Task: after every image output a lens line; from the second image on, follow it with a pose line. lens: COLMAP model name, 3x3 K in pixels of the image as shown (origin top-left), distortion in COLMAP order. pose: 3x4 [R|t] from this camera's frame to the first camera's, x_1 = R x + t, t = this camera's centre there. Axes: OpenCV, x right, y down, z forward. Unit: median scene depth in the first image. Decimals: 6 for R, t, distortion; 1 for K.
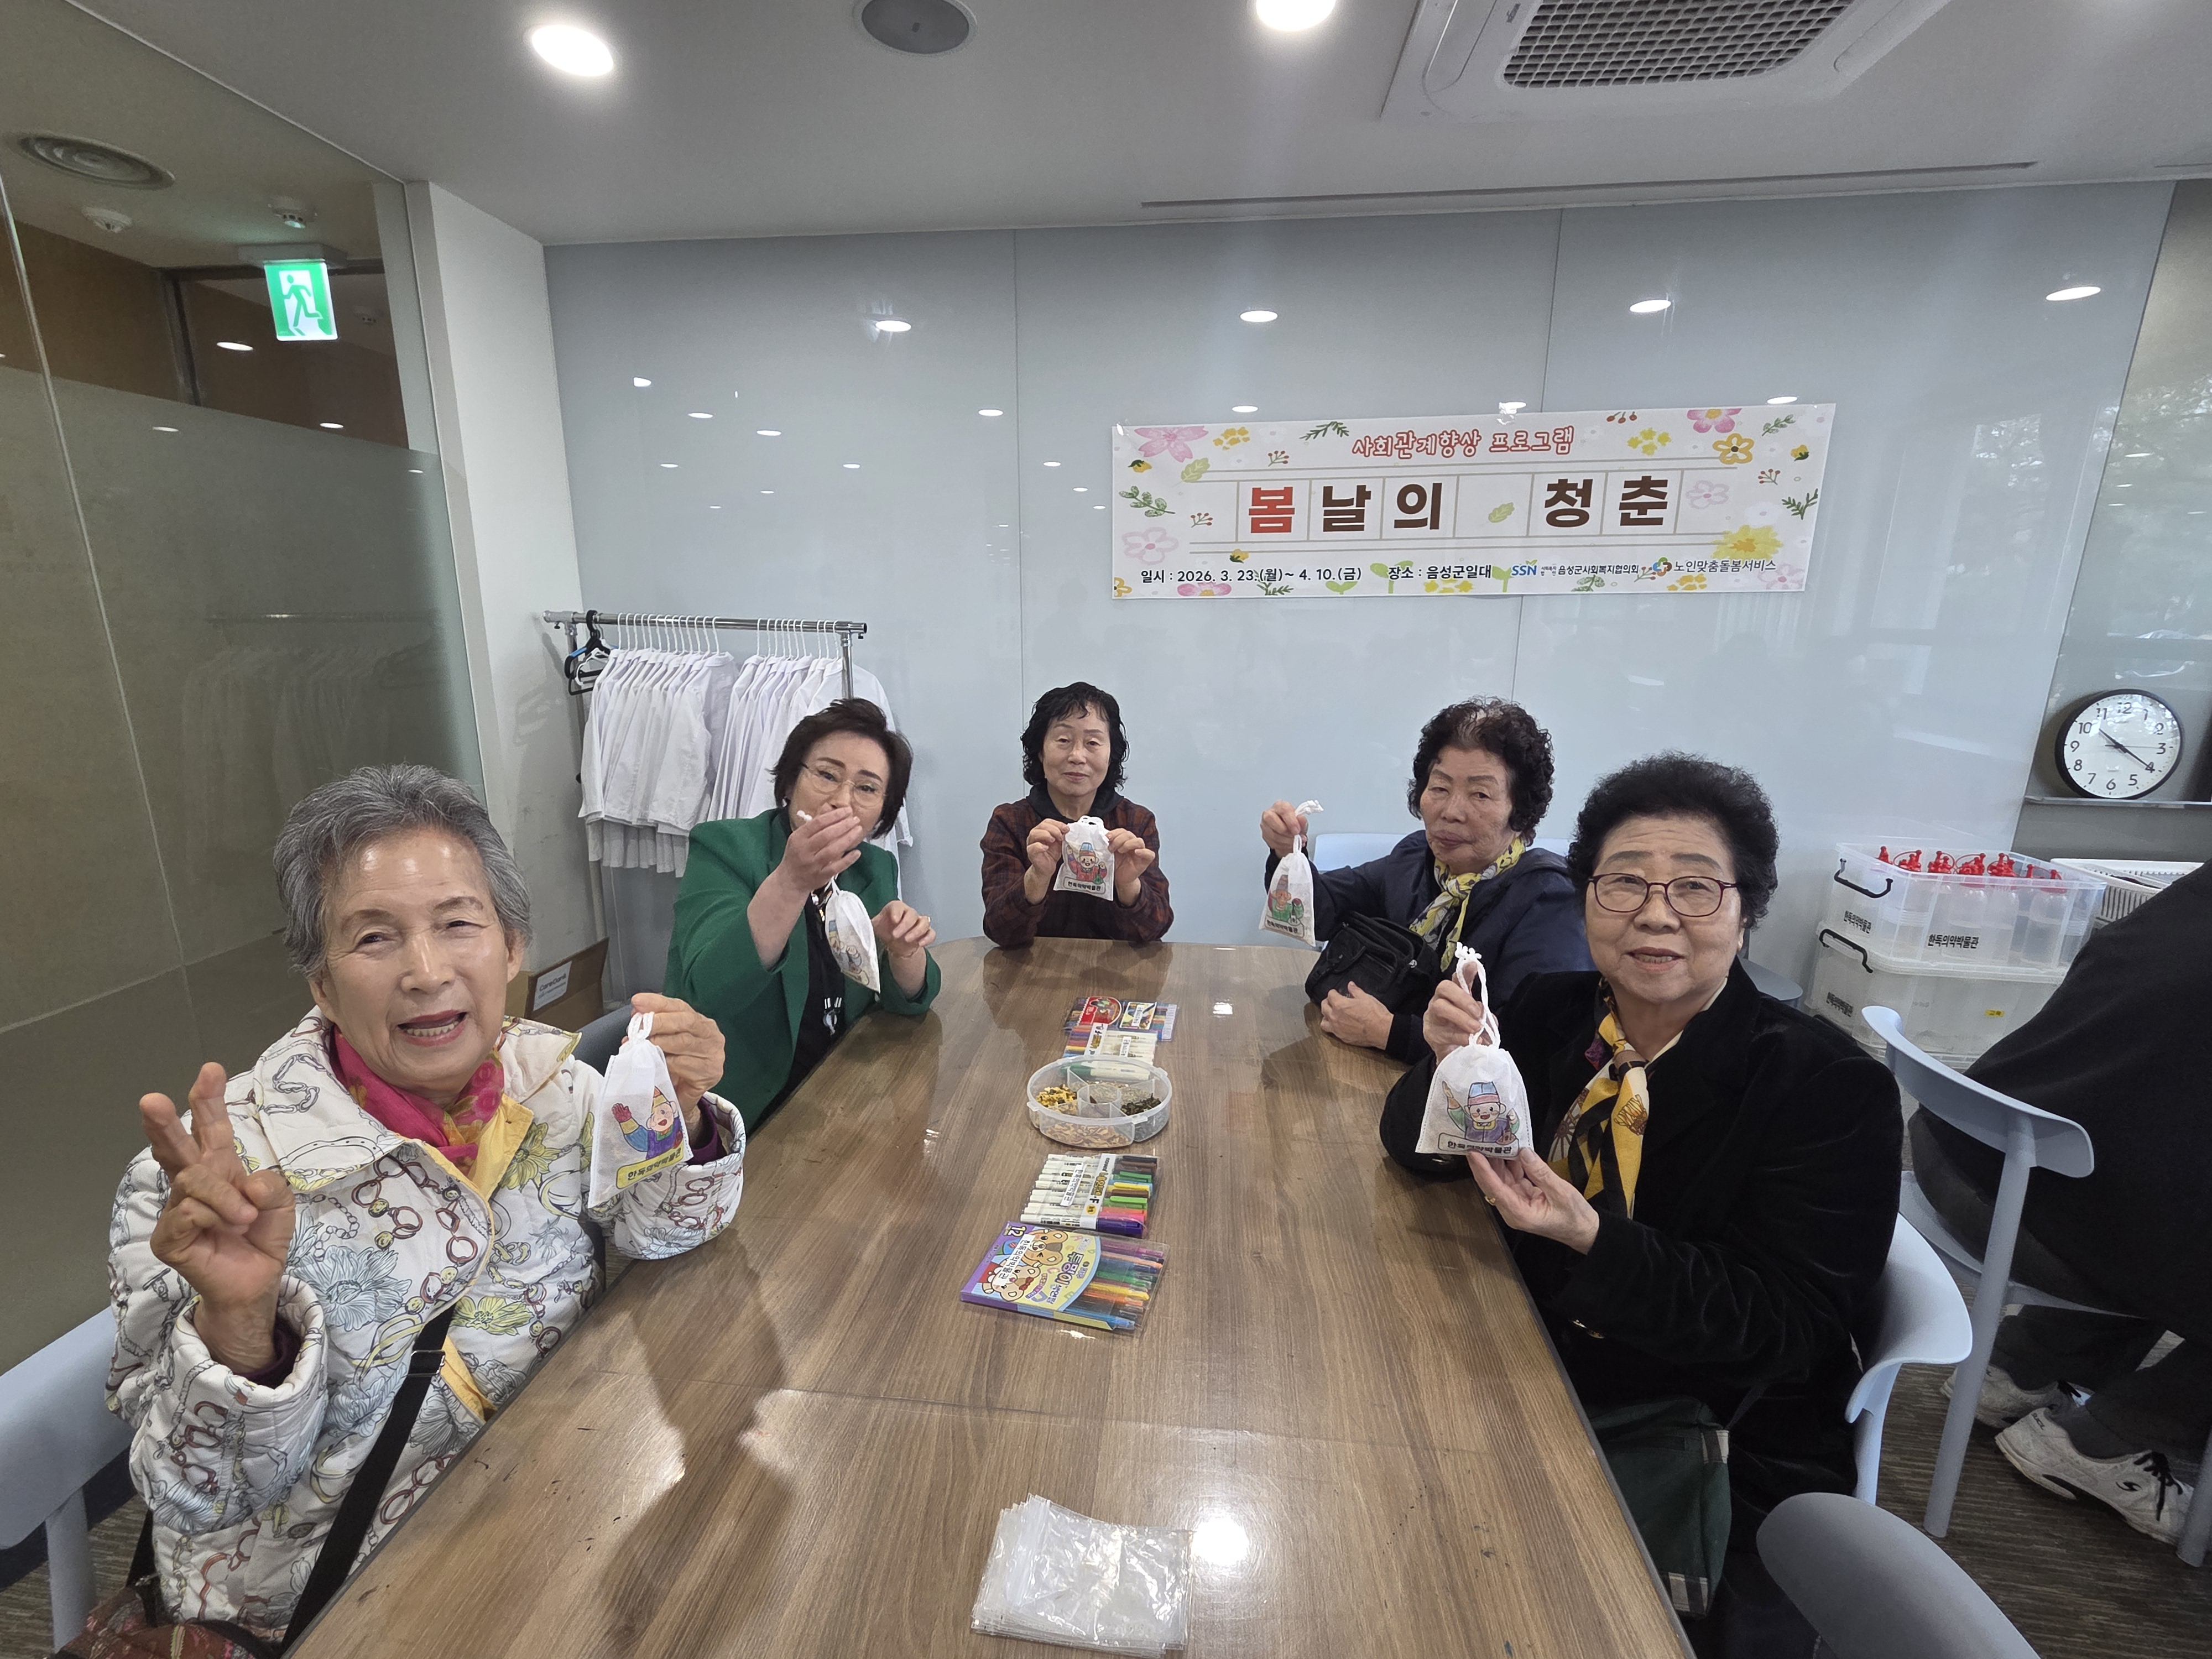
lens RADIAL K [[897.5, 0, 1103.7], [0, 897.5, 762.9], [0, 0, 1]] dist [0.033074, 0.000068]
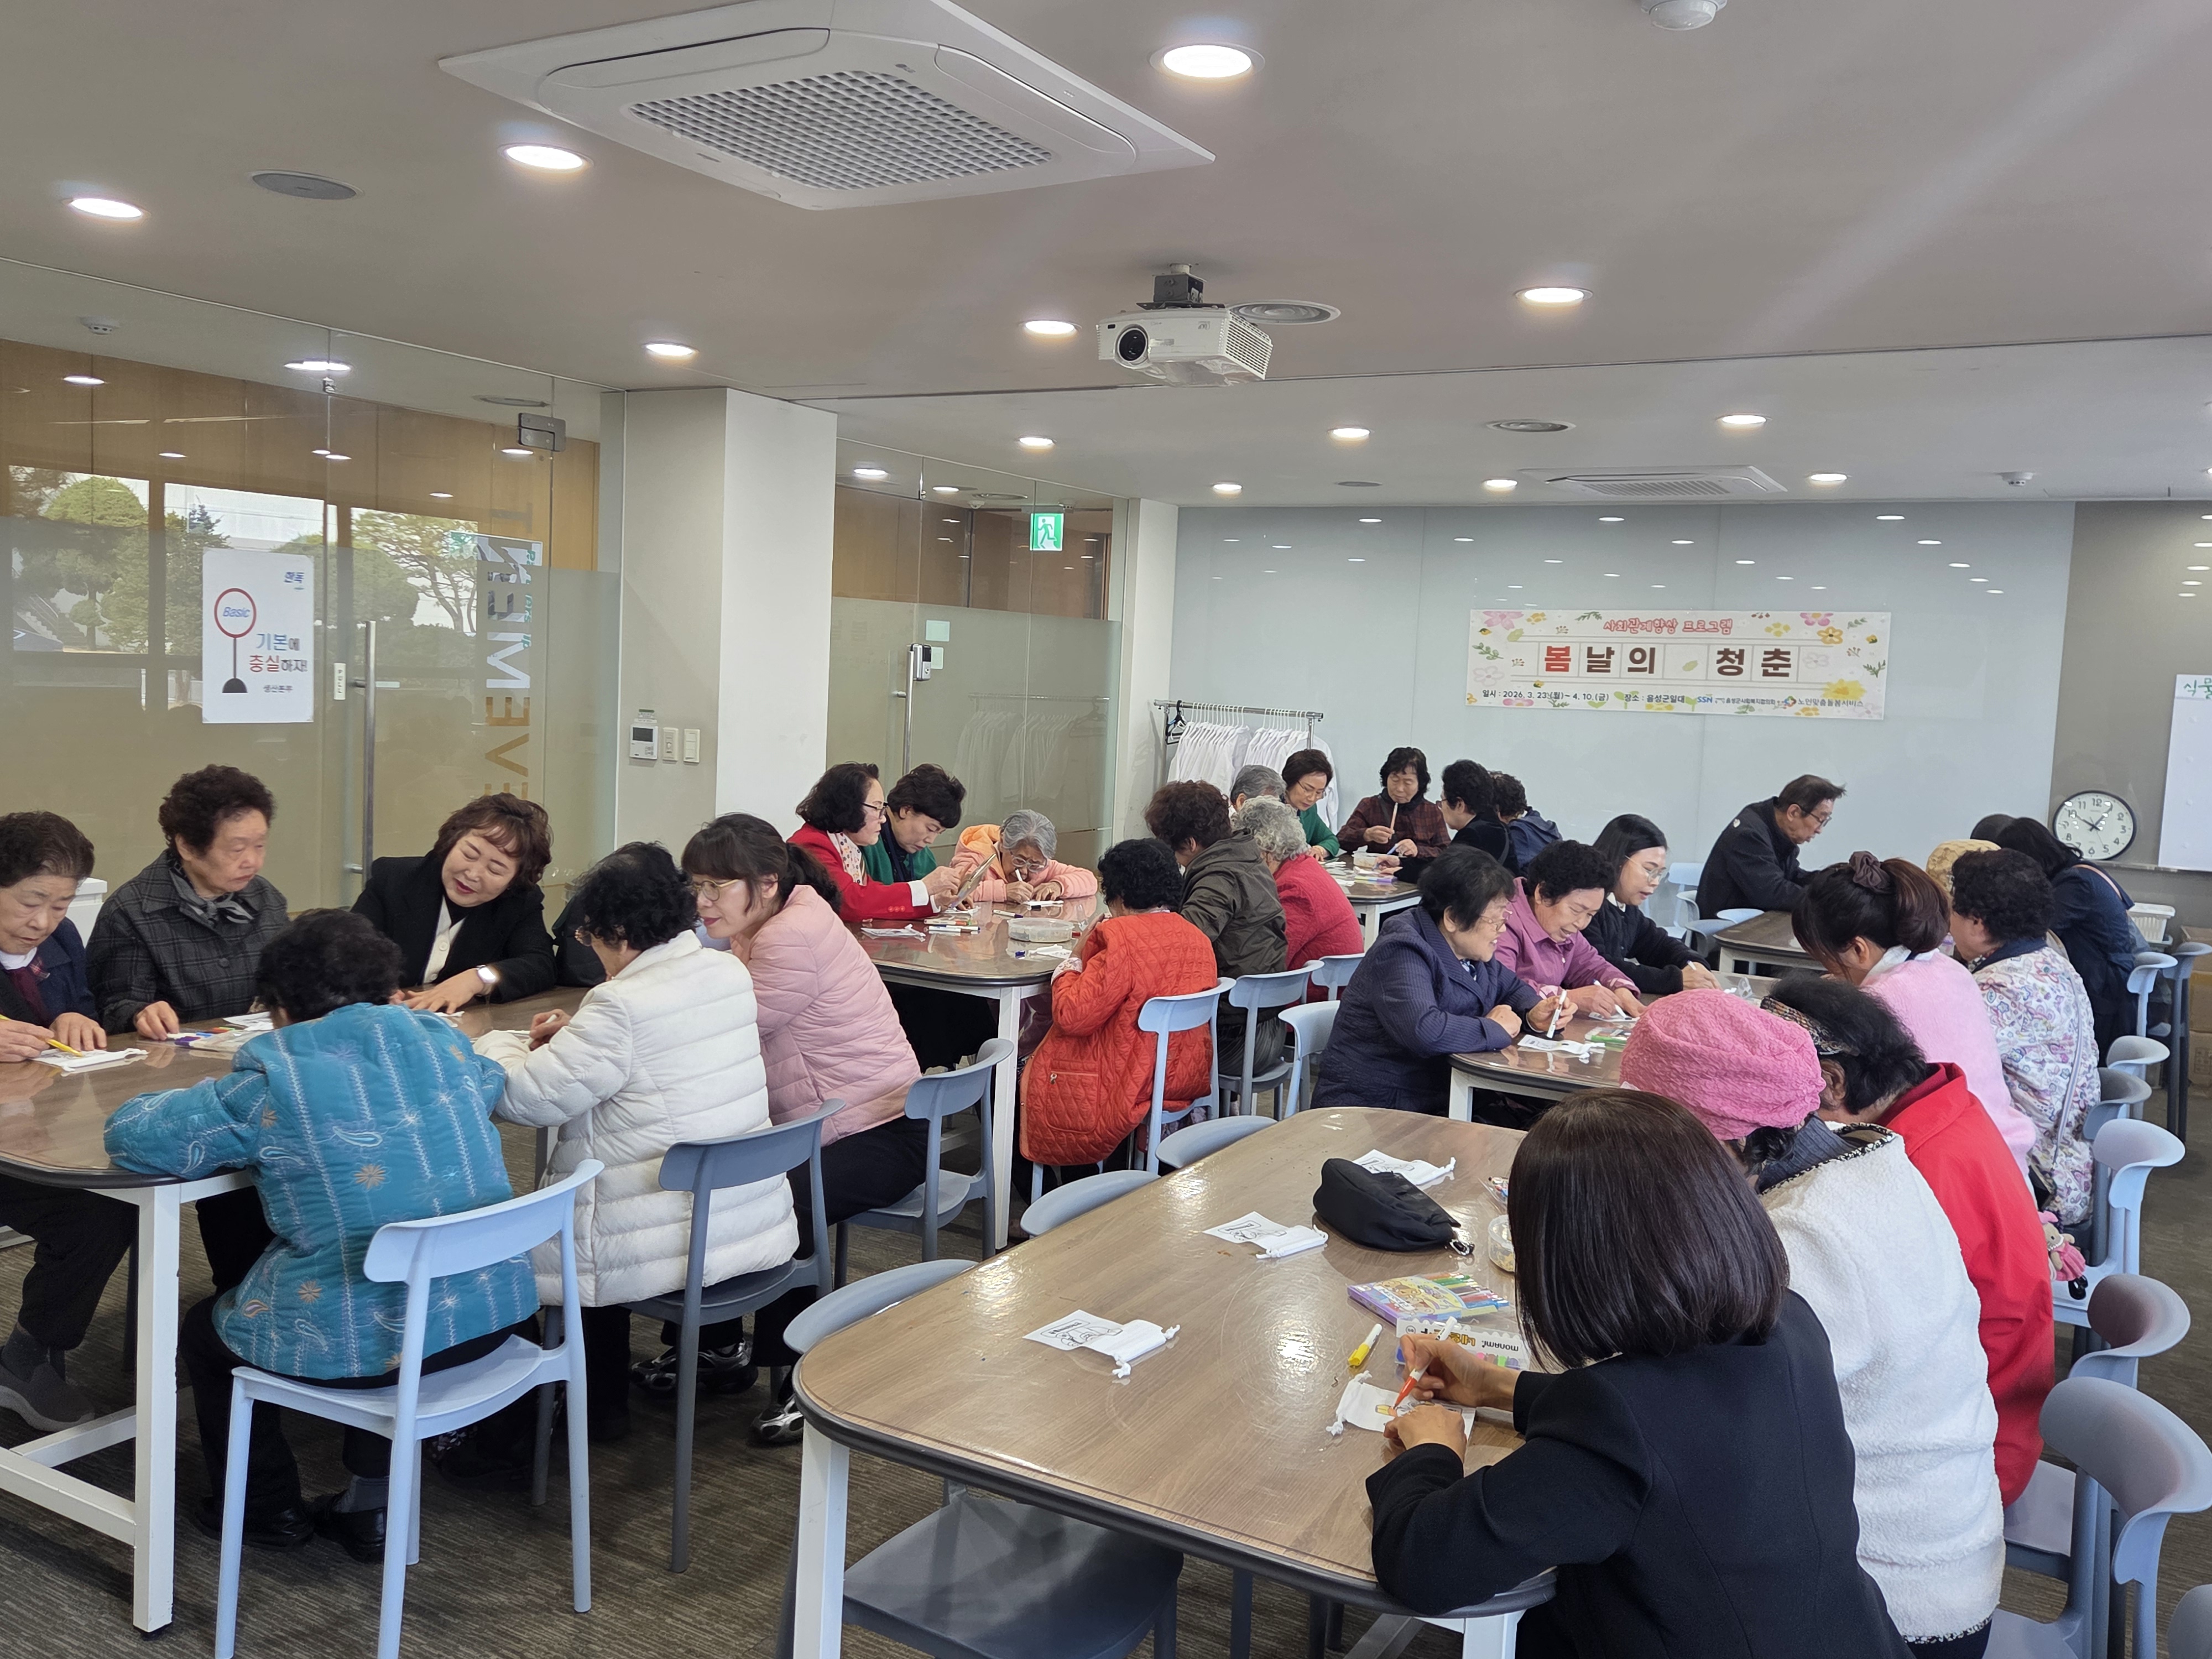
lens RADIAL K [[1919.8, 0, 1106.0], [0, 1919.8, 829.5], [0, 0, 1]] dist [0.033695, 0.001871]
pose [[0.925901, 0.067022, -0.371773, 0.782597], [-0.113637, 0.987969, -0.104904, 0.530270], [0.360270, 0.139378, 0.922377, -2.681203]]
